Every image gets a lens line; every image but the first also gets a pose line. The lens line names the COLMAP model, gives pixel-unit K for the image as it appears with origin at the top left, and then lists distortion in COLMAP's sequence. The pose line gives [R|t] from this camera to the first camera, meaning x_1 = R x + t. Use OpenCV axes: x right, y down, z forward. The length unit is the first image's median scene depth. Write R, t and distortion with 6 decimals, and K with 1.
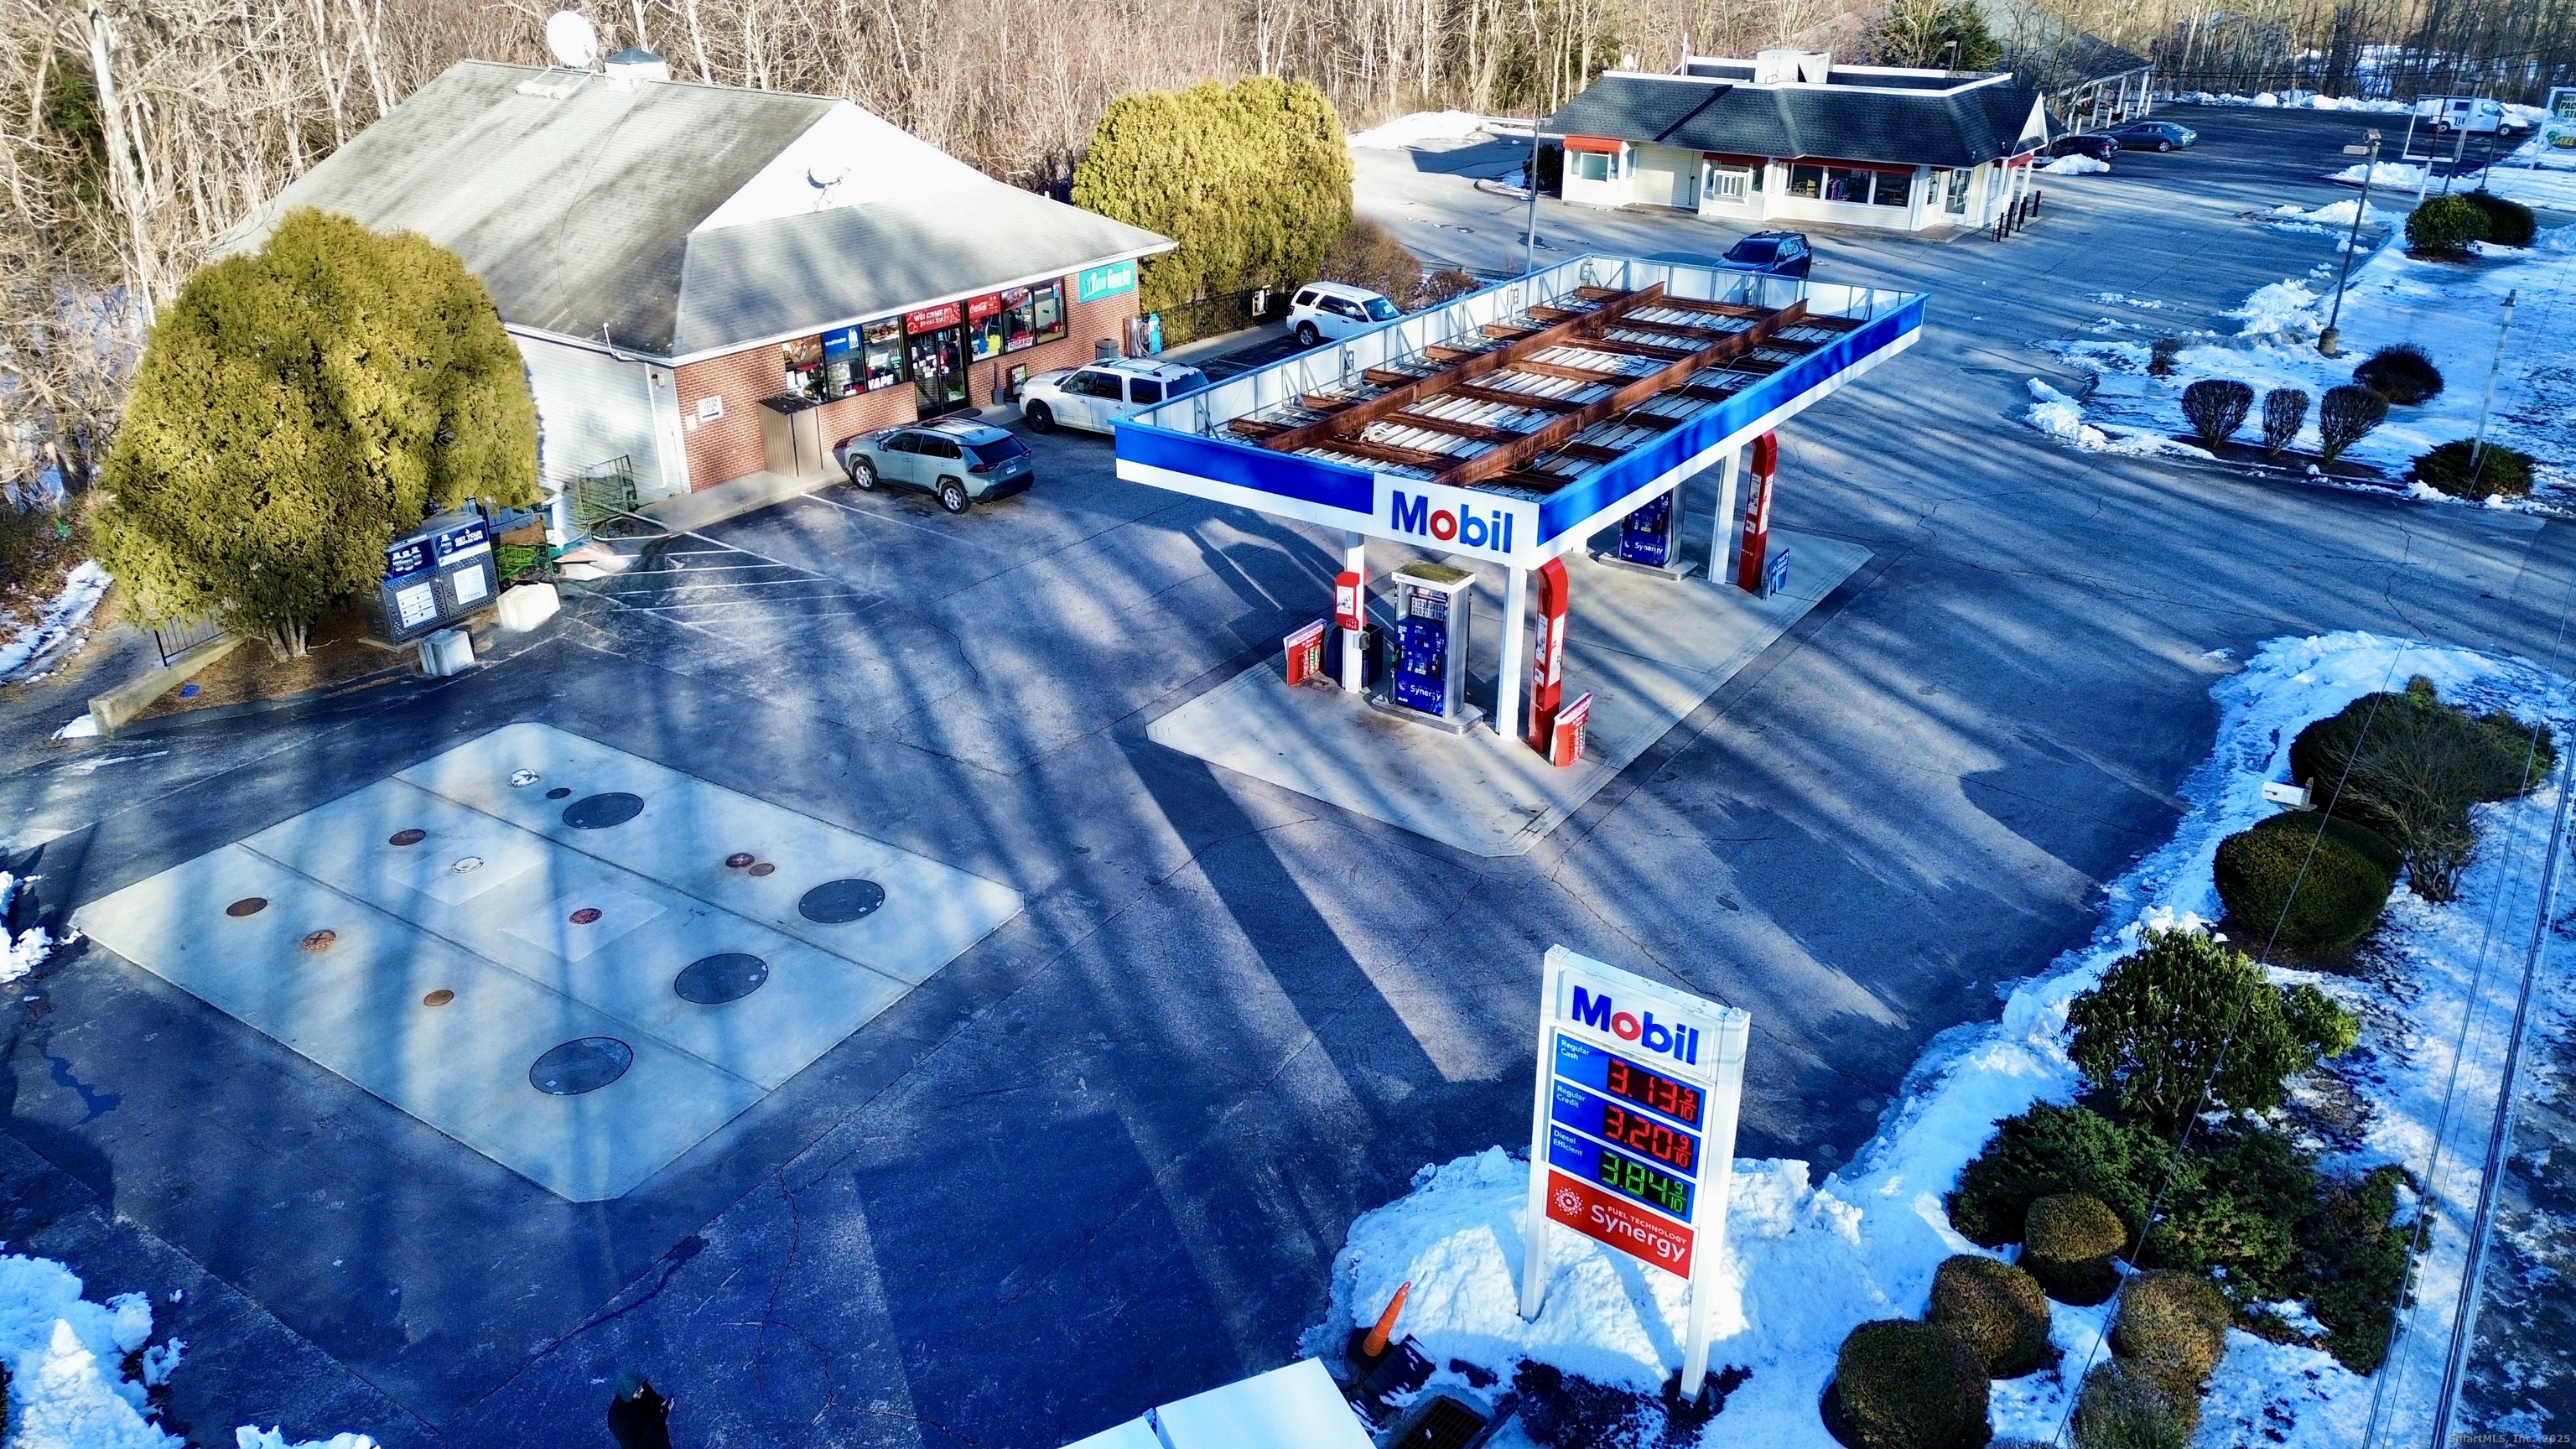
lens RADIAL K [[1814.9, 0, 1299.0], [0, 1814.9, 721.7], [0, 0, 1]] dist [0.084888, -0.065264]
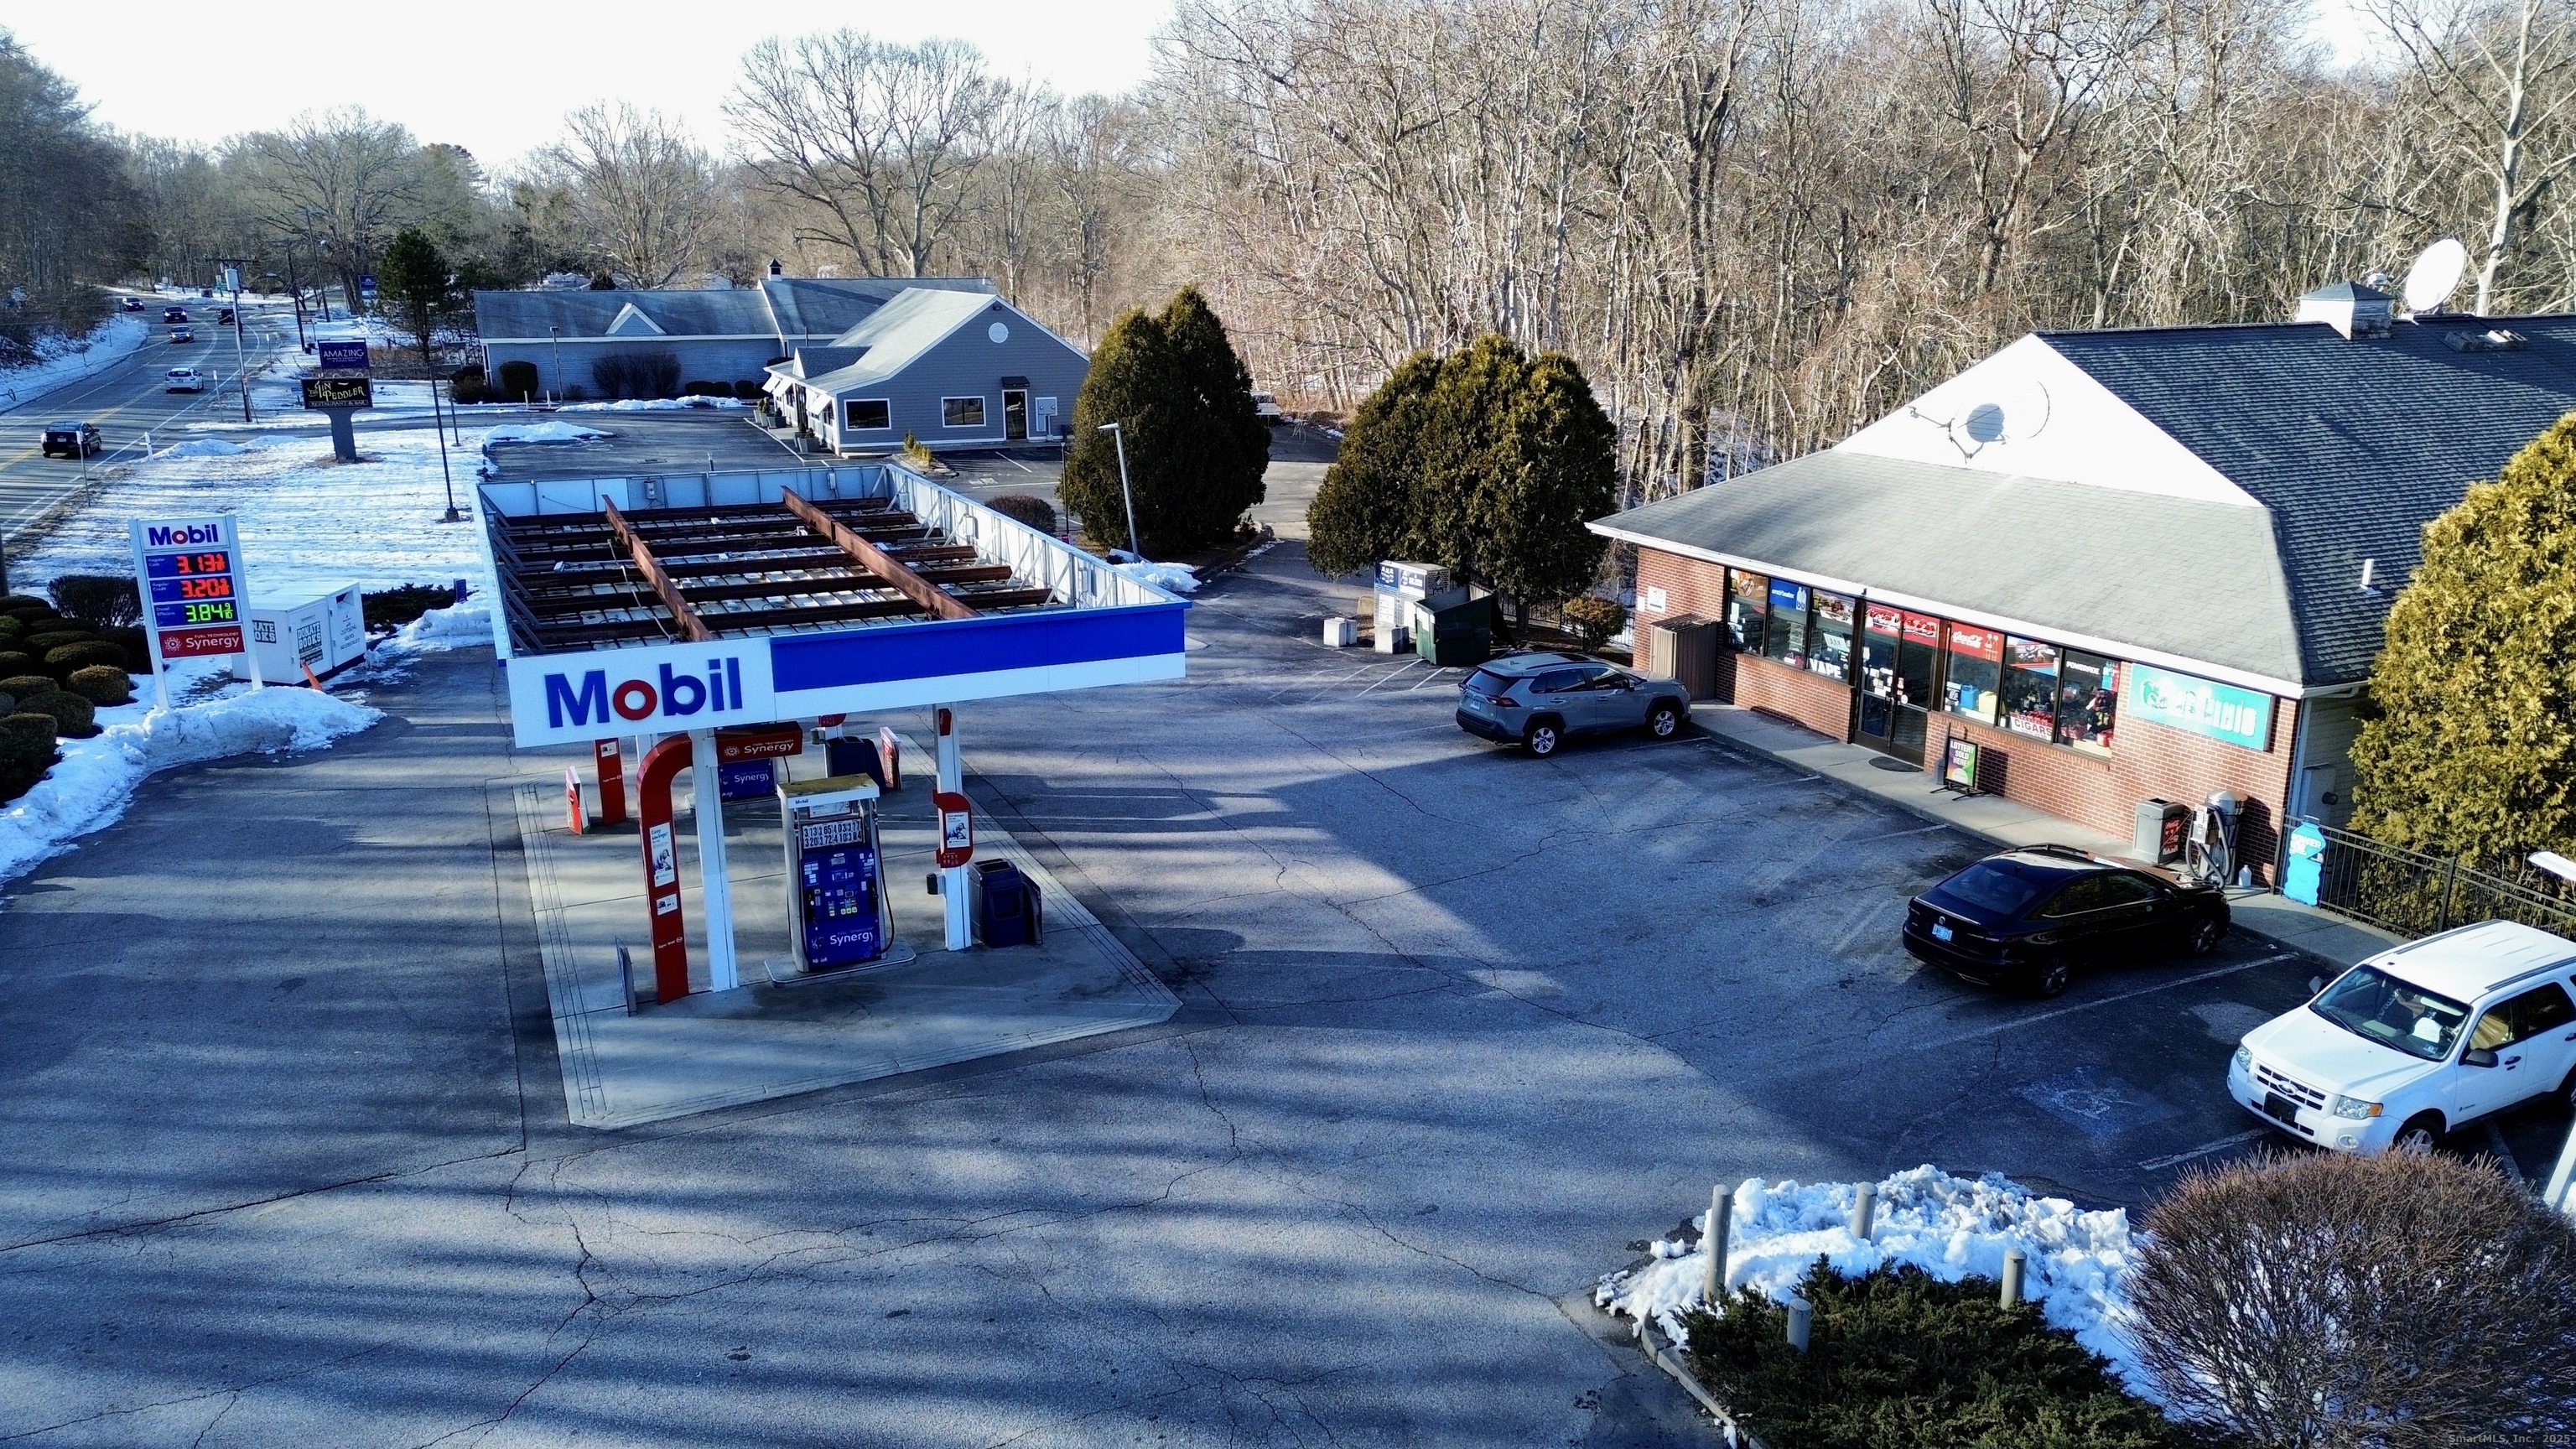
lens RADIAL K [[1831.1, 0, 1288.0], [0, 1831.1, 724.5], [0, 0, 1]] dist [0.082696, -0.105773]
pose [[-0.512497, 0.216601, -0.830921, 0.694438], [-0.357467, 0.826011, 0.435801, -0.544023], [0.780746, 0.520374, -0.345901, 1.413209]]
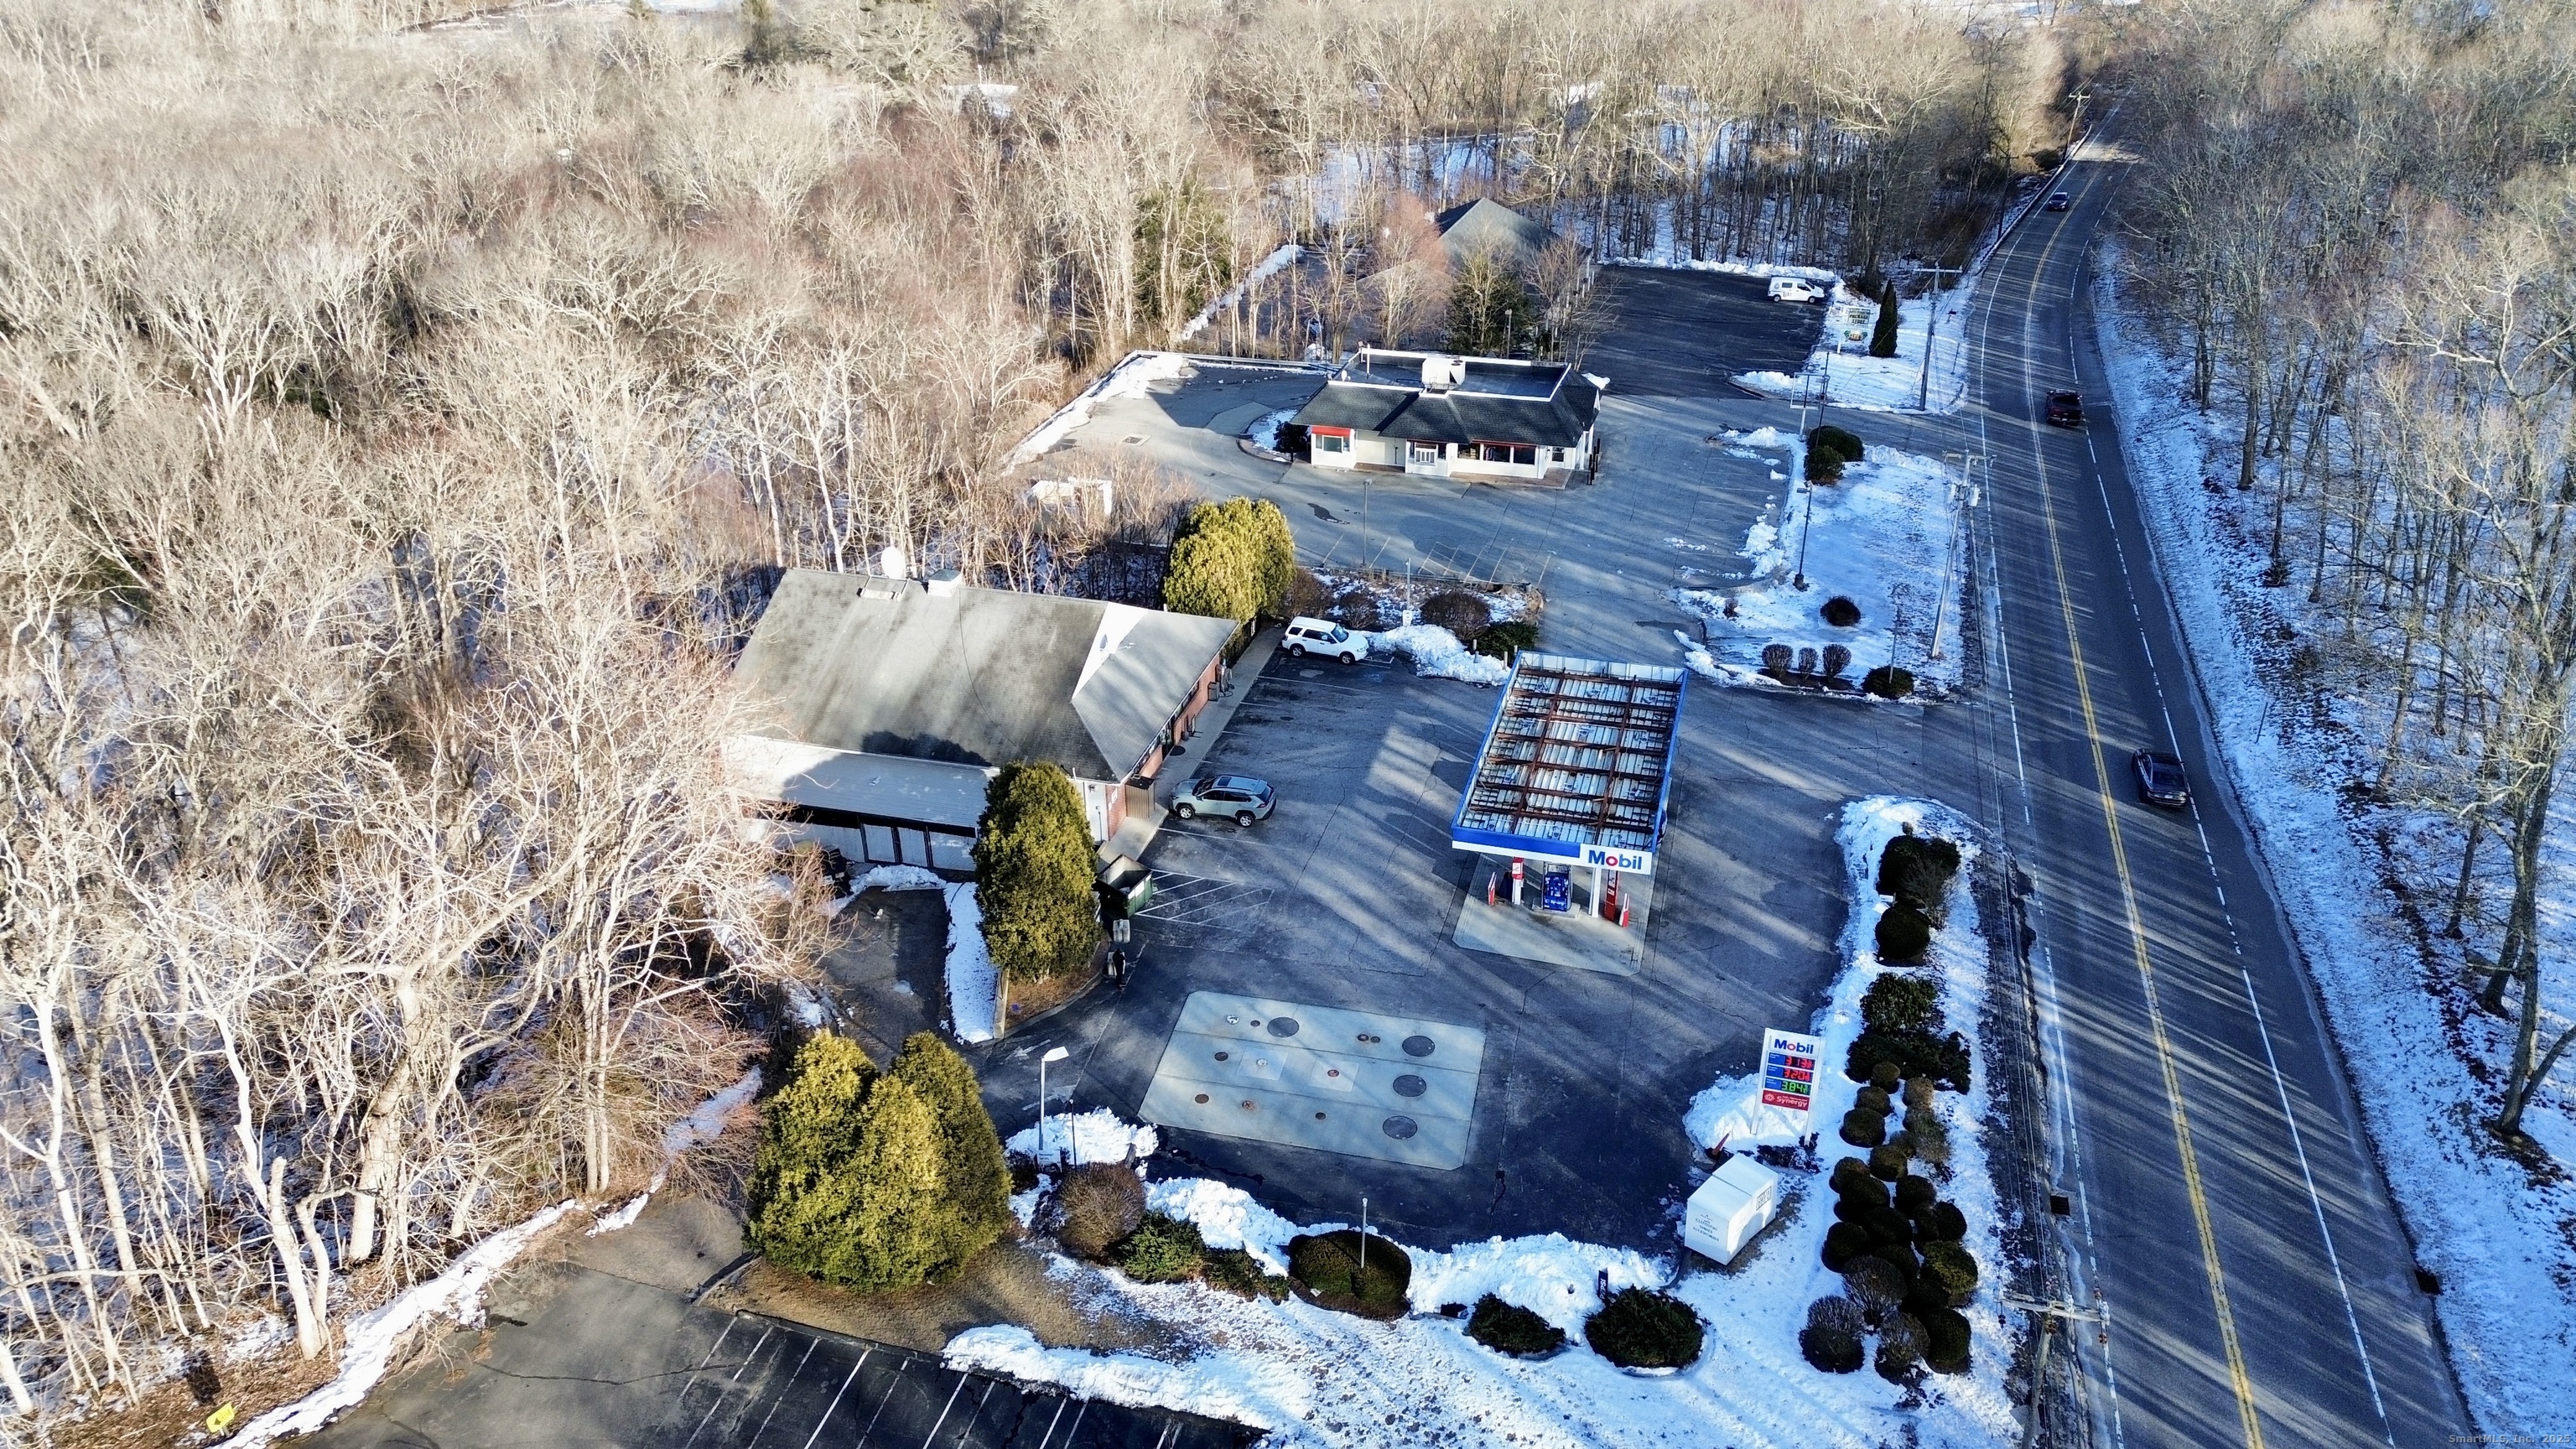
lens RADIAL K [[1814.9, 0, 1299.0], [0, 1814.9, 721.7], [0, 0, 1]] dist [0.084888, -0.065264]
pose [[0.941038, -0.159708, 0.298230, -0.801838], [0.146876, 0.987010, 0.065107, -0.396305], [-0.304754, -0.017465, 0.952271, -1.002413]]
